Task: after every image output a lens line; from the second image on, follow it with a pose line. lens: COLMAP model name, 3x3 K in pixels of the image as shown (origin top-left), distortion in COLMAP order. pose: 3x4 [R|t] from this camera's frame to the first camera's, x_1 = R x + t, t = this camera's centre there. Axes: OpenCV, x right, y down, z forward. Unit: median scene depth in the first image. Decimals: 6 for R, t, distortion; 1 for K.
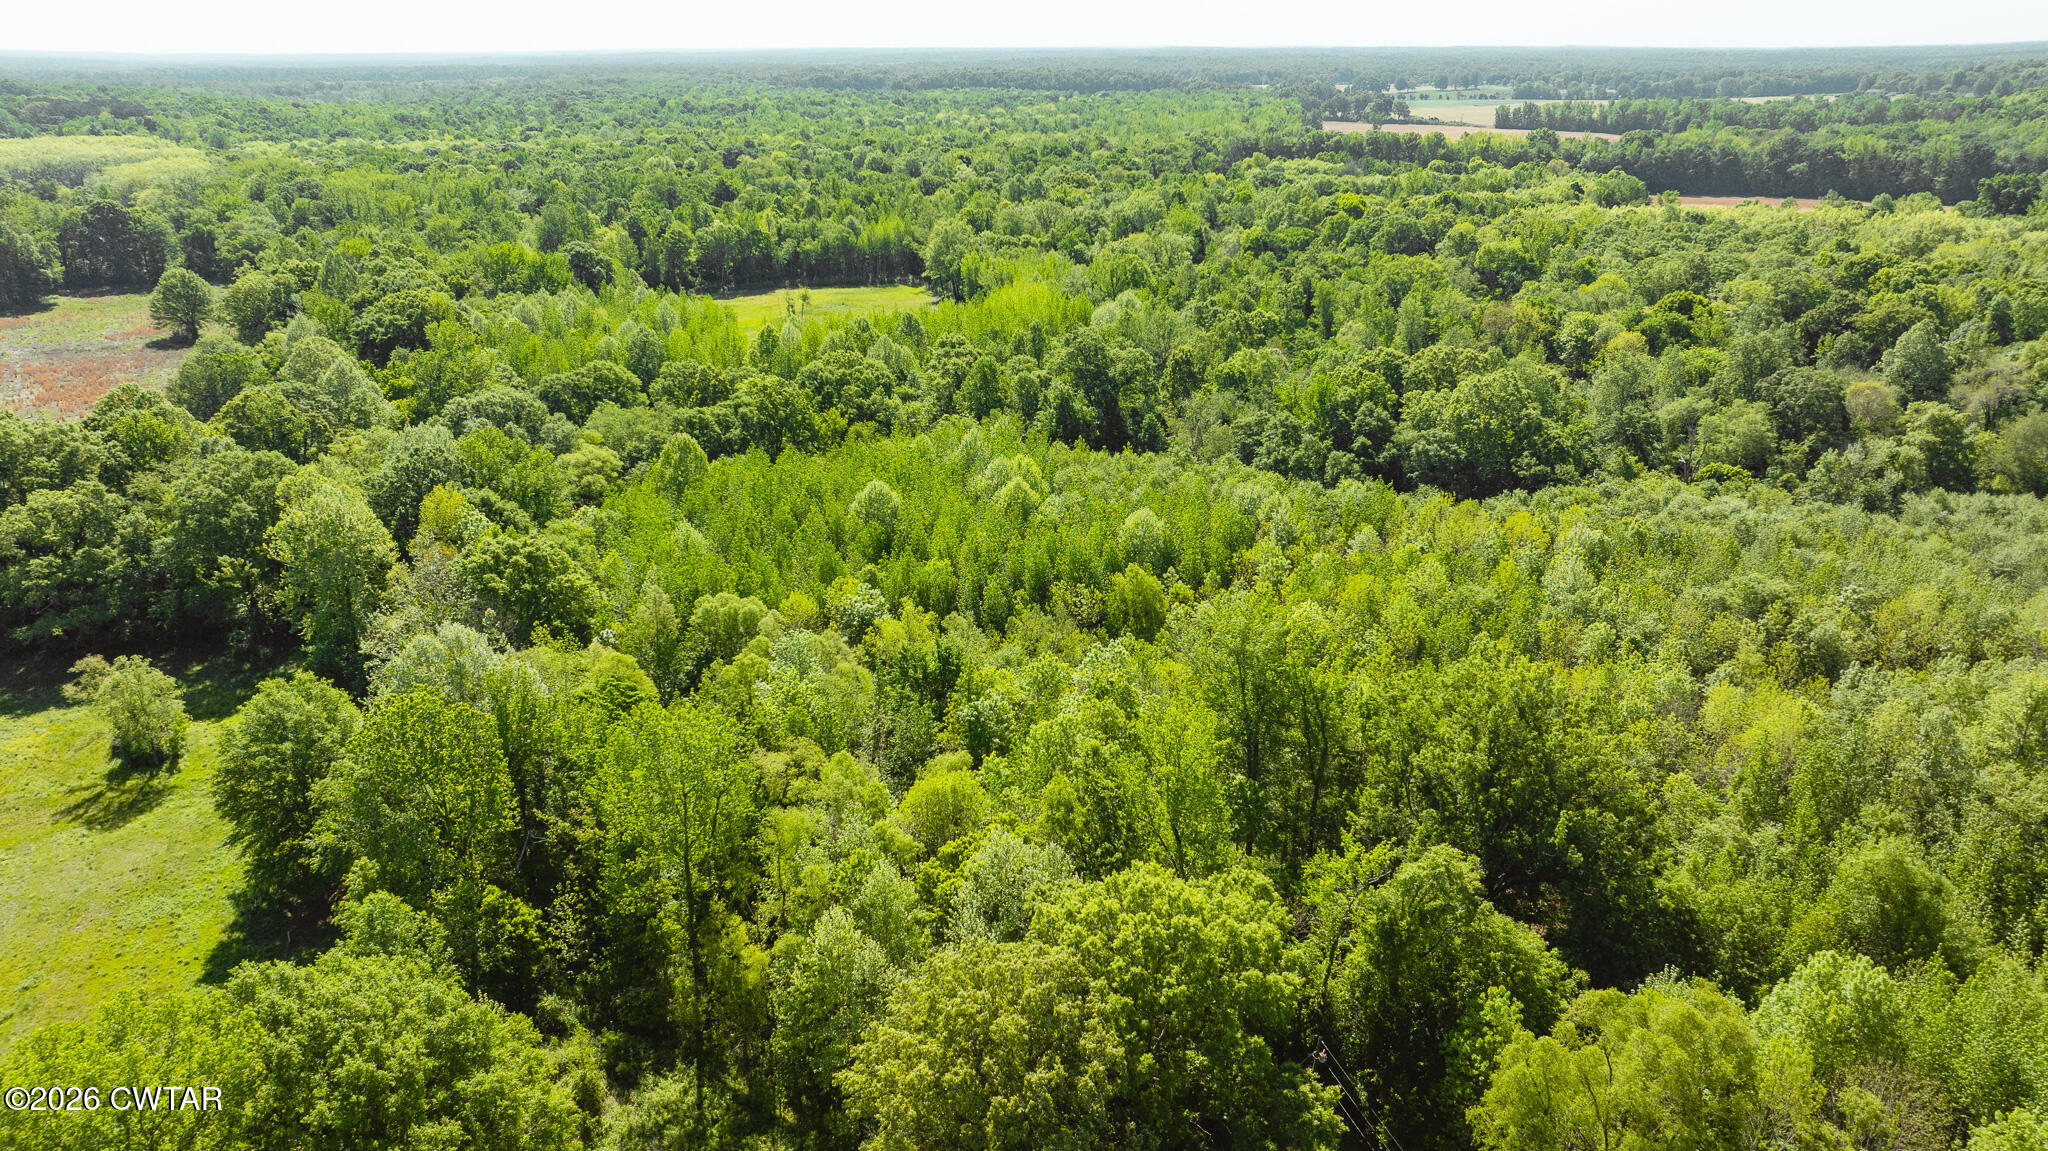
lens RADIAL K [[1420.5, 0, 1034.1], [0, 1420.5, 572.4], [0, 0, 1]] dist [-0.035622, 0.027363]
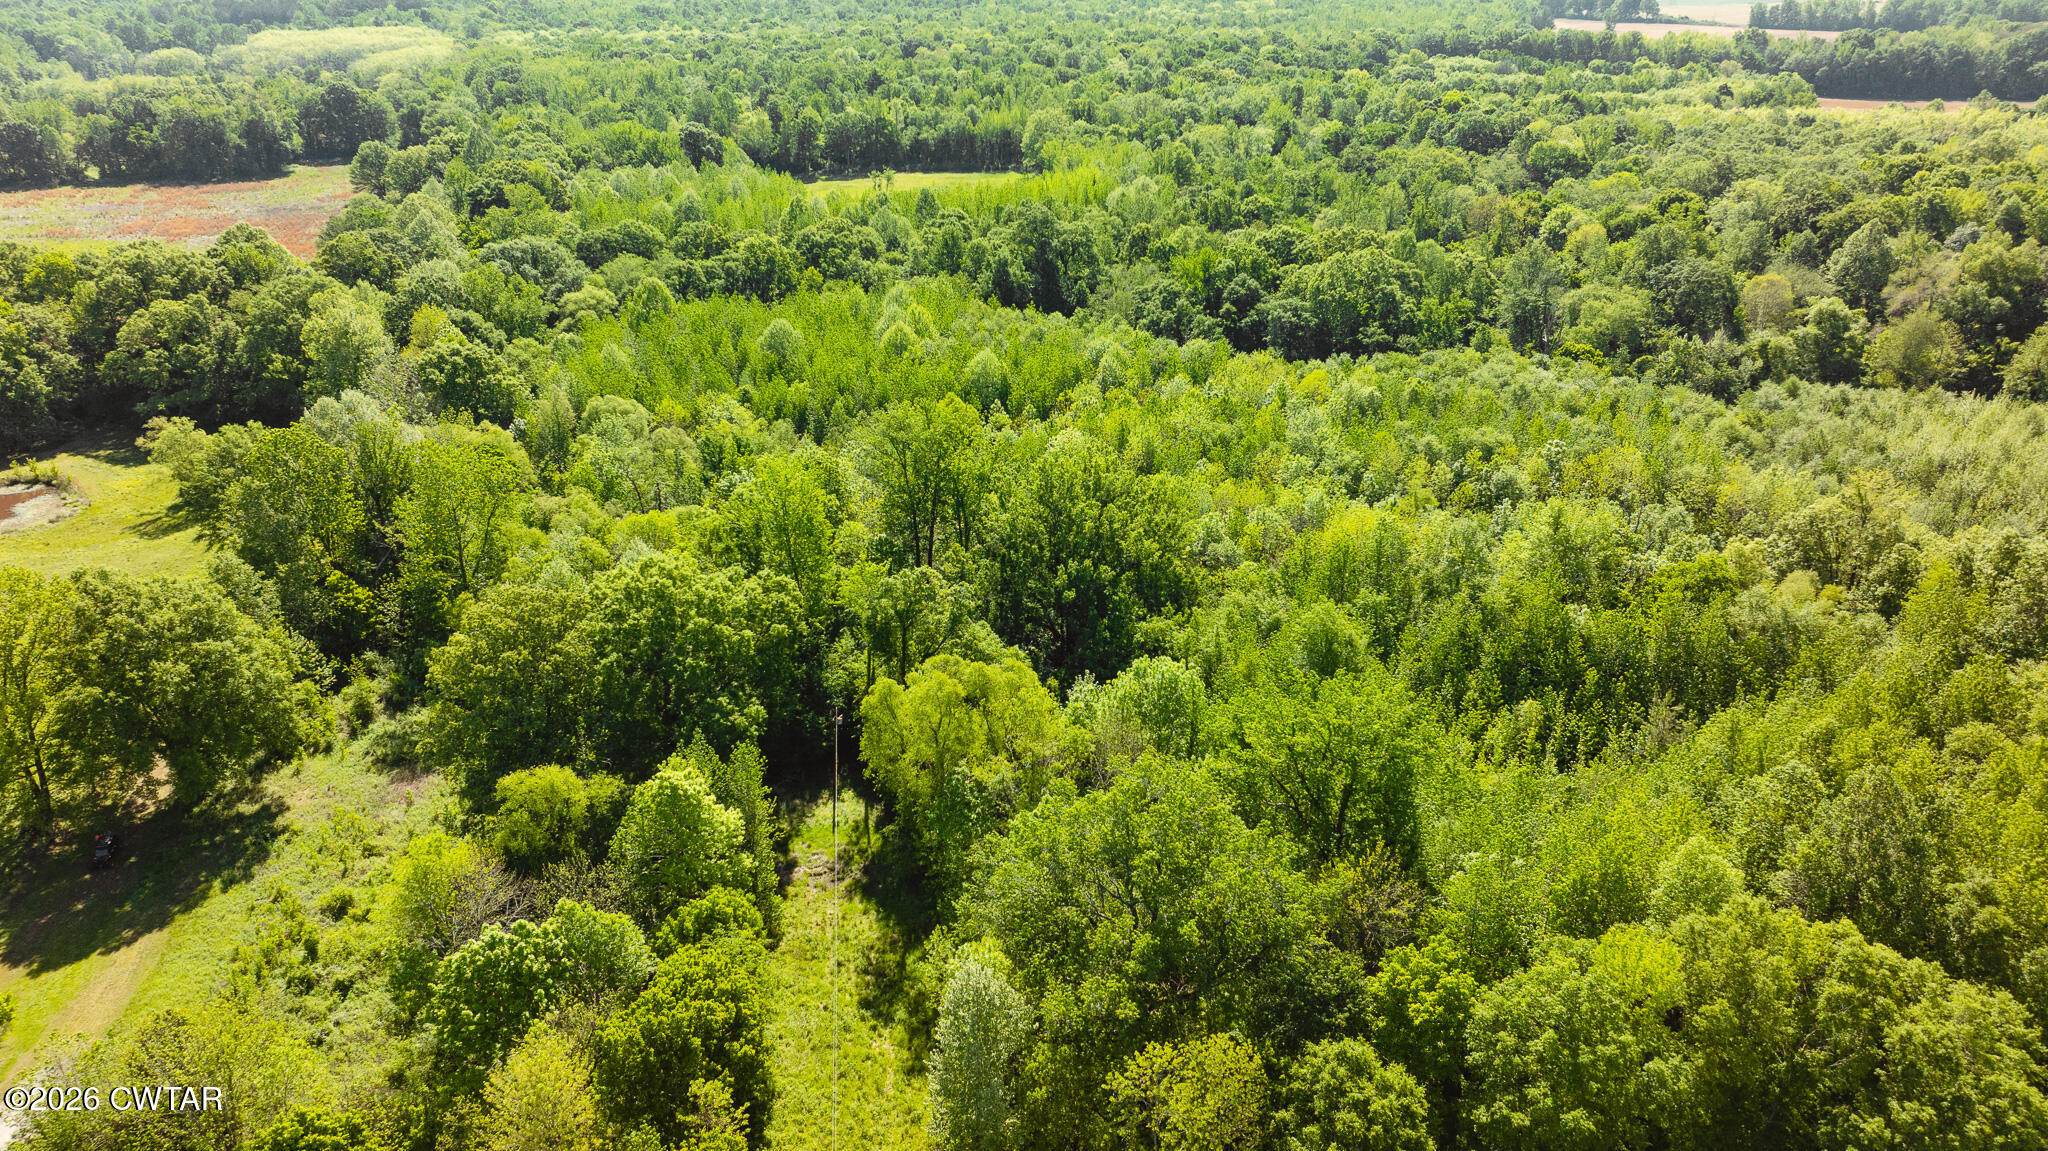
lens RADIAL K [[1420.5, 0, 1019.2], [0, 1420.5, 572.7], [0, 0, 1]] dist [-0.035622, 0.027363]
pose [[0.981688, 0.072942, -0.175976, 0.245290], [-0.061181, 0.995572, 0.071363, 0.039614], [0.180402, -0.059290, 0.981804, -0.114390]]
